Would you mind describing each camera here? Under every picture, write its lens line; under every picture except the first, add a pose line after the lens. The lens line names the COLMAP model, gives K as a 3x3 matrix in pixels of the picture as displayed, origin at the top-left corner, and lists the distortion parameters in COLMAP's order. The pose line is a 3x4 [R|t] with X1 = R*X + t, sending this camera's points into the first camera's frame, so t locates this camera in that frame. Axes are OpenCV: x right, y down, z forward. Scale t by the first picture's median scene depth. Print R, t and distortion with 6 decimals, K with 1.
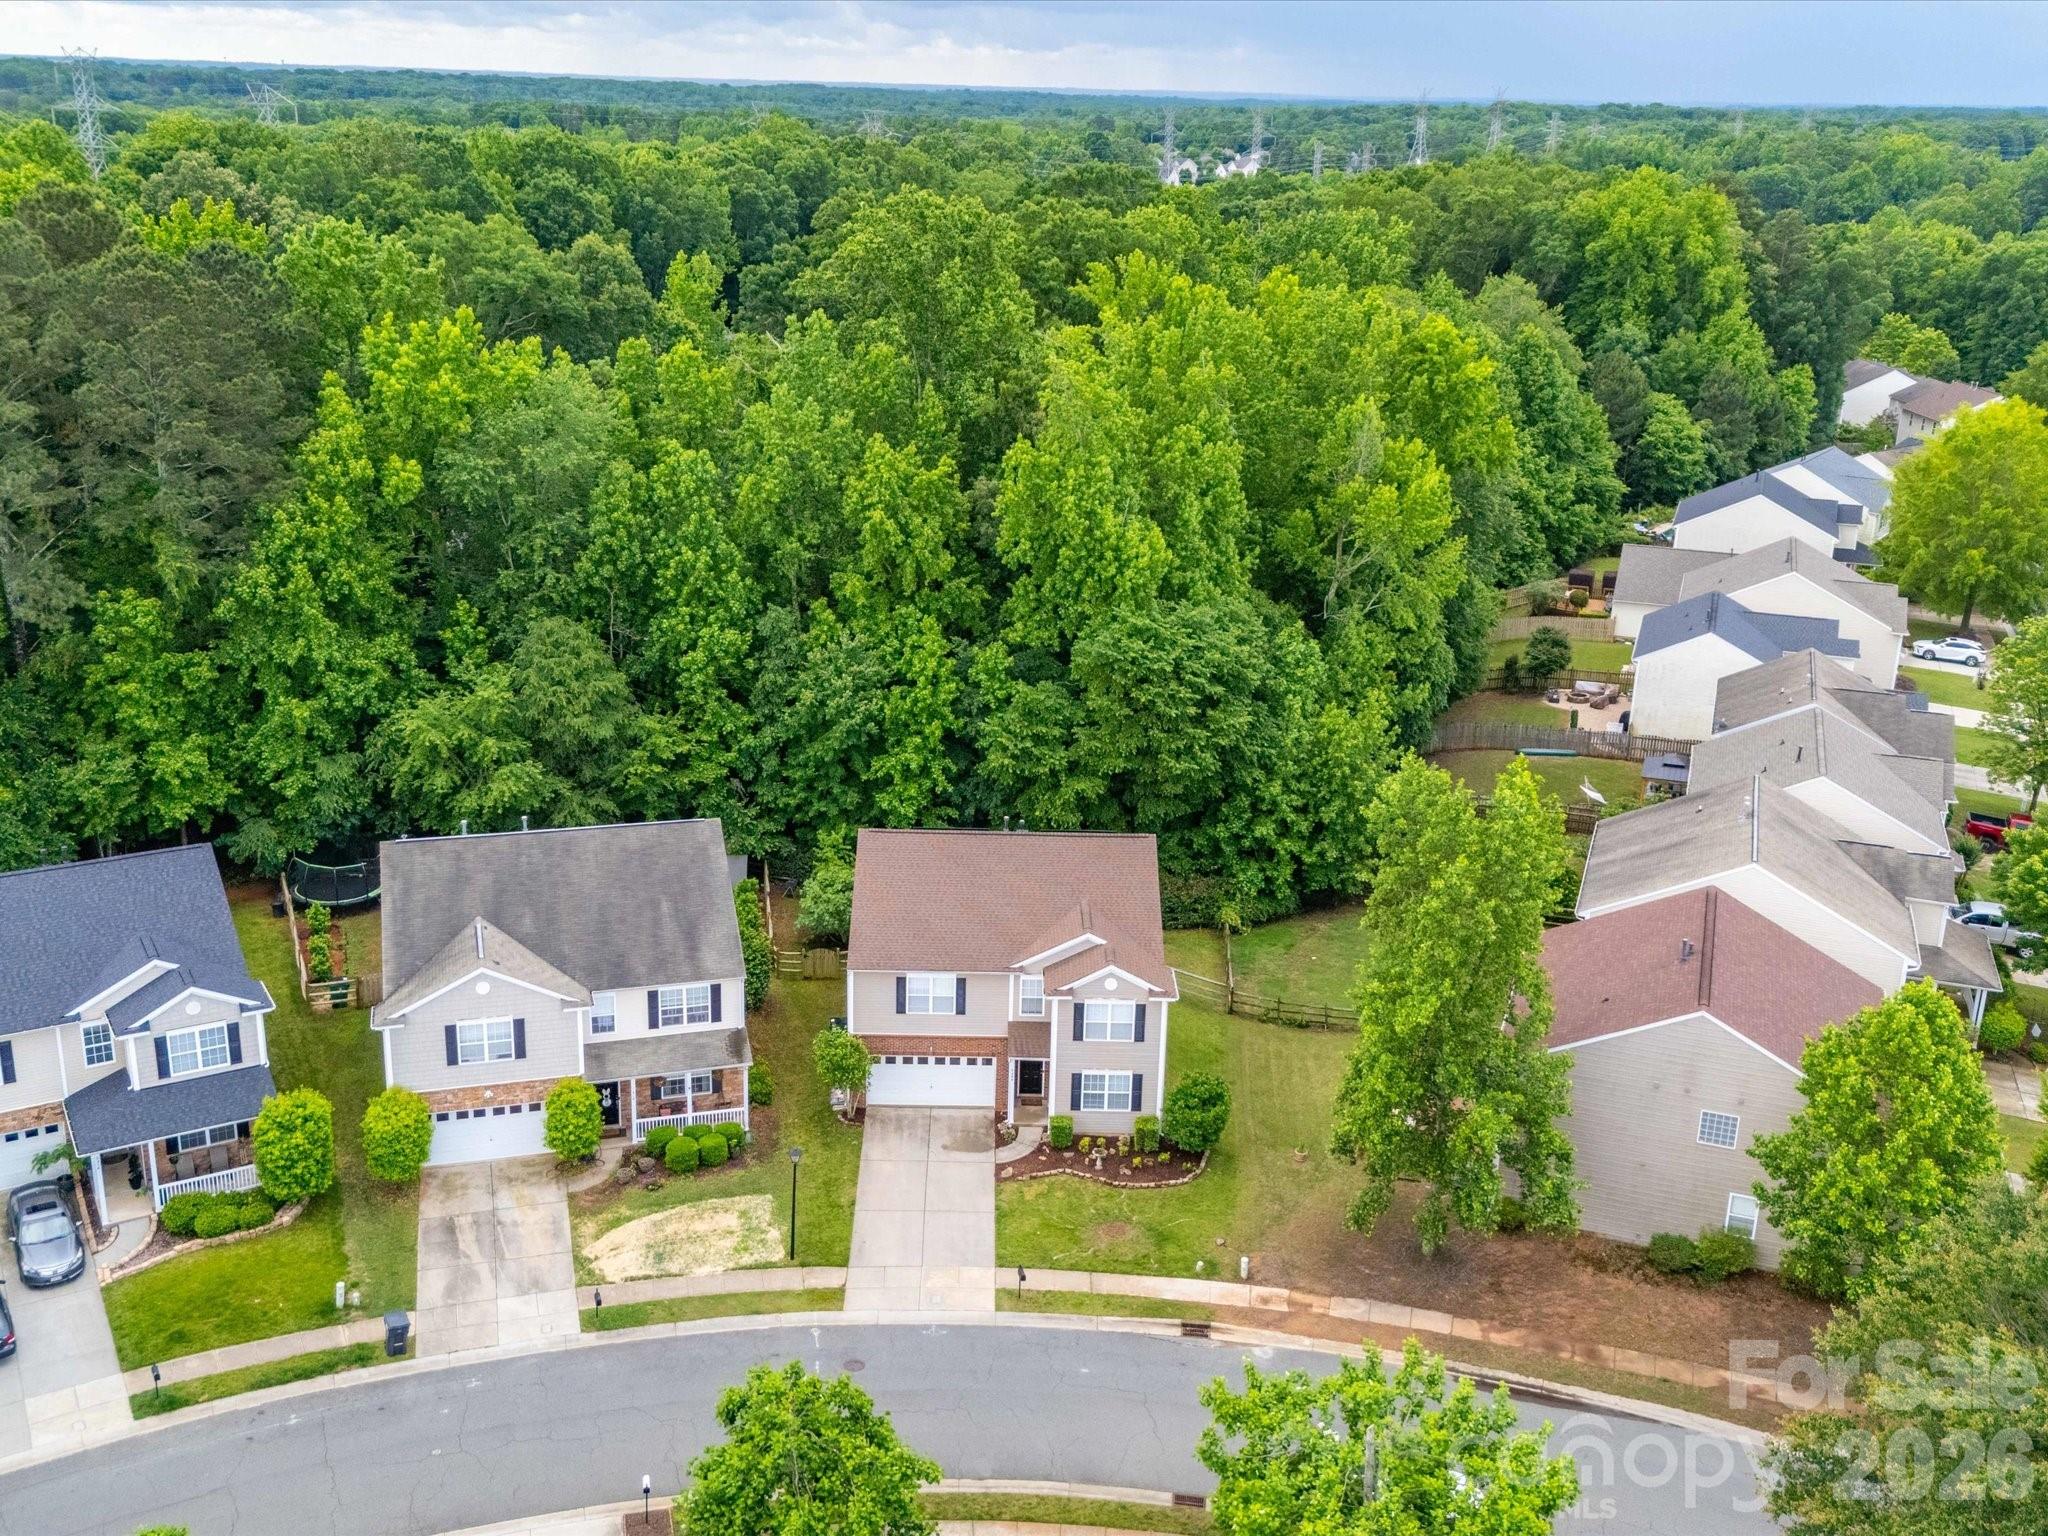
lens RADIAL K [[2016.7, 0, 1010.7], [0, 2016.7, 756.7], [0, 0, 1]] dist [0.053752, 0.000000]
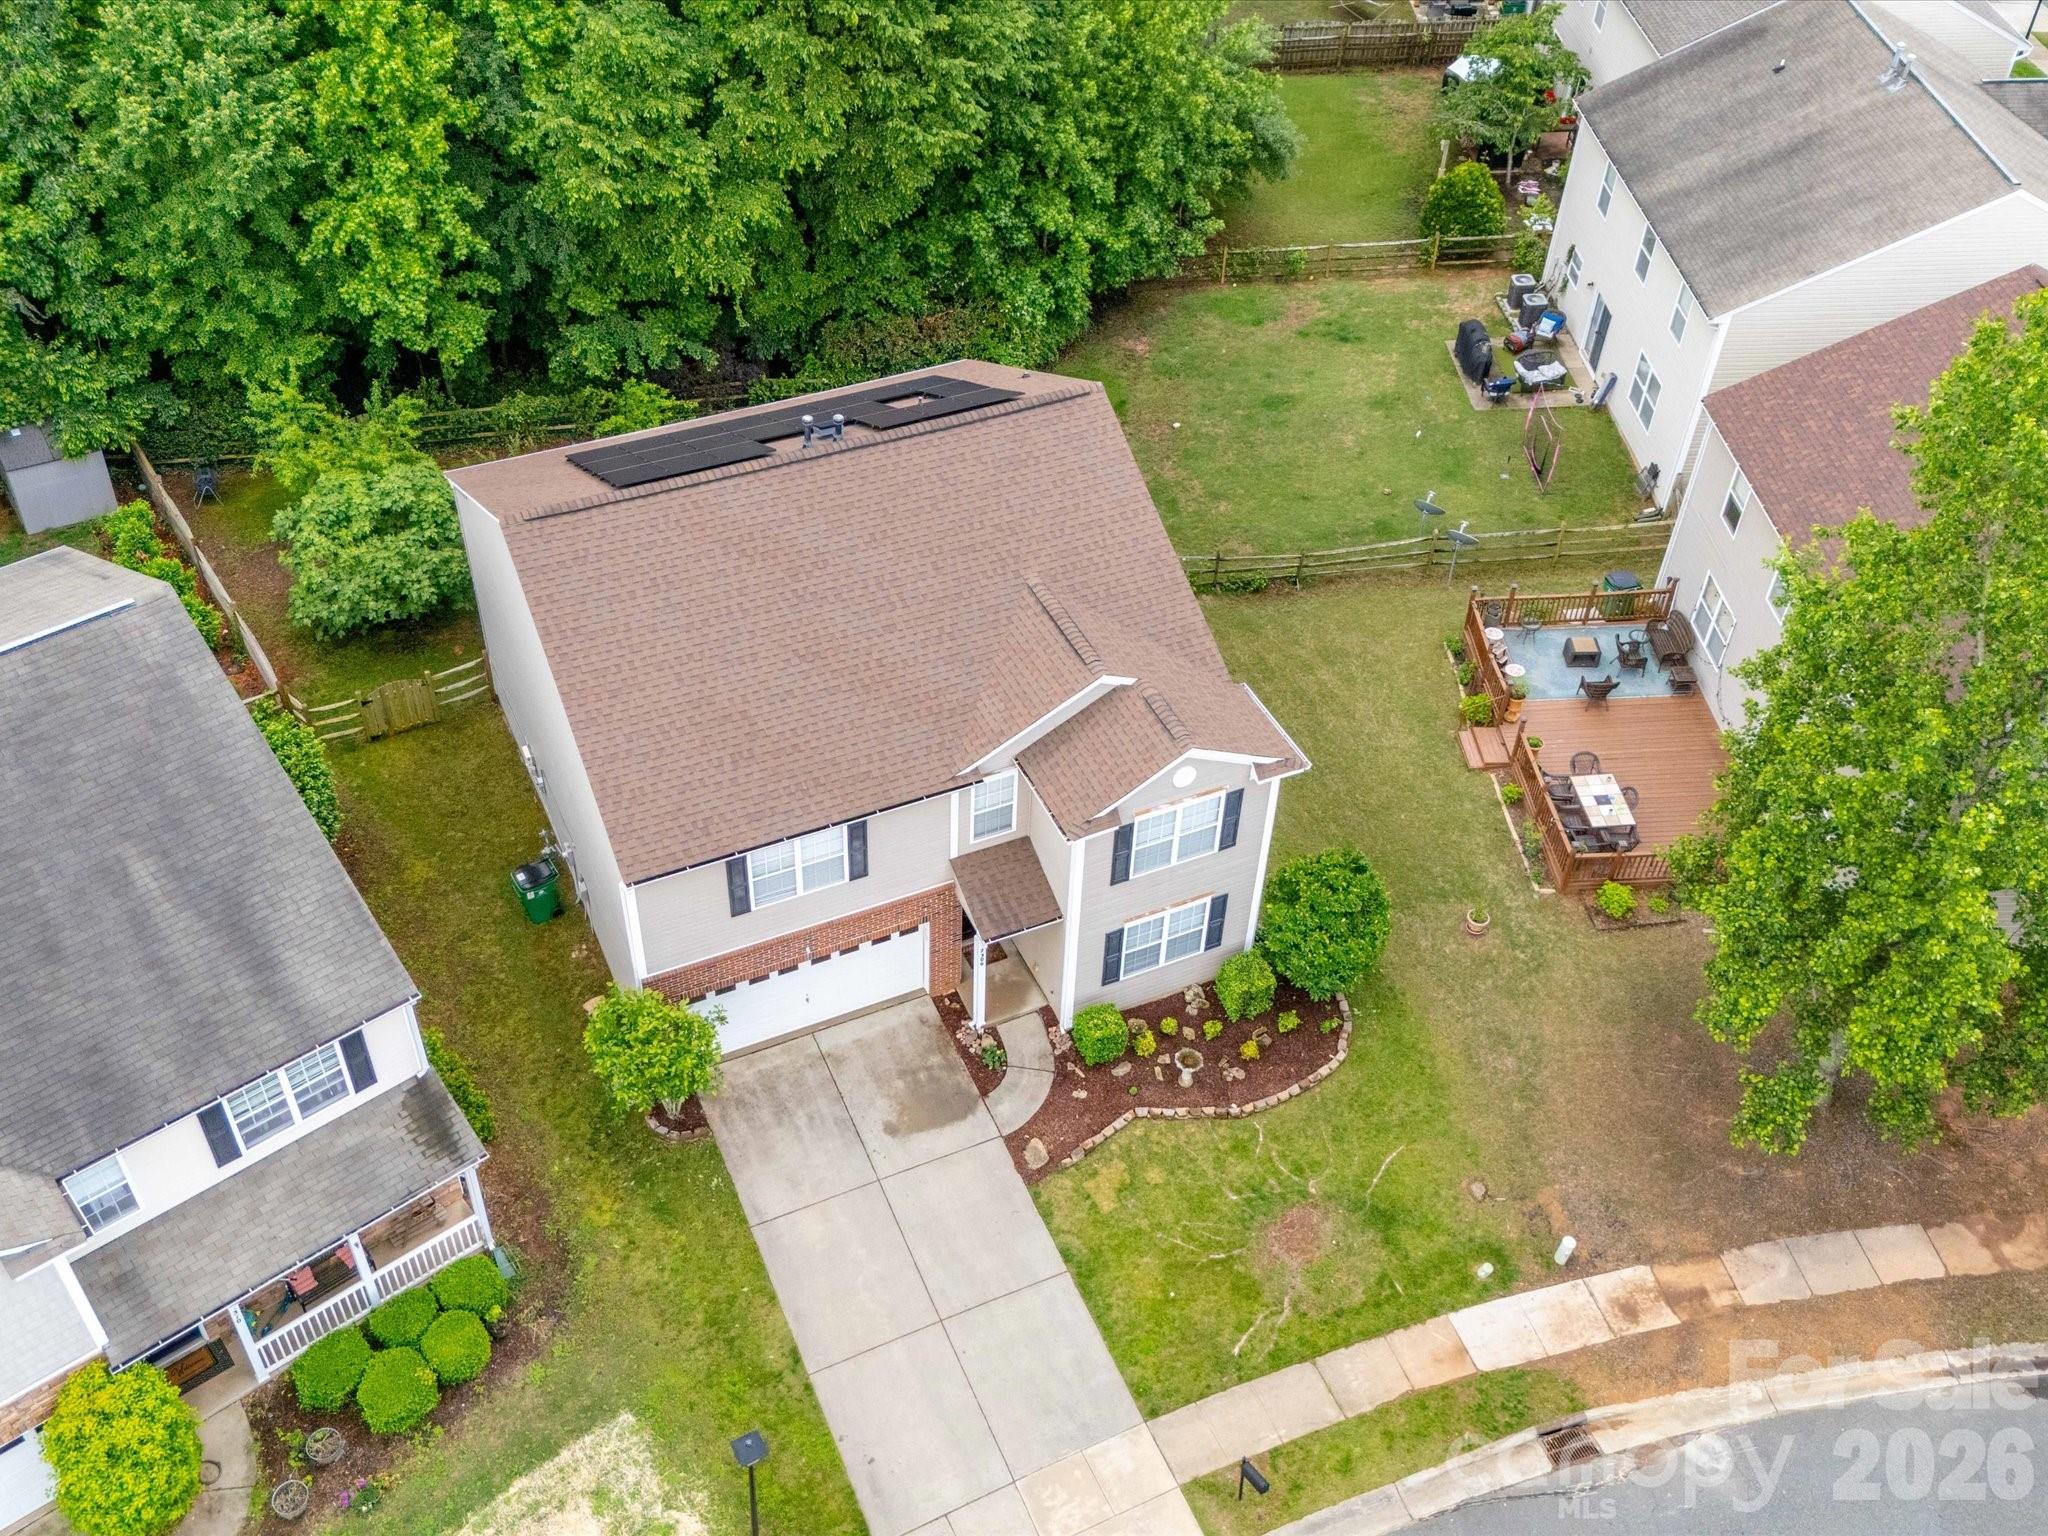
lens RADIAL K [[2016.7, 0, 1029.5], [0, 2016.7, 788.3], [0, 0, 1]] dist [0.053752, 0.000000]
pose [[0.909961, -0.283652, 0.302510, -0.101845], [0.121592, 0.879915, 0.459310, -0.085980], [-0.396467, -0.381171, 0.835178, 0.471958]]
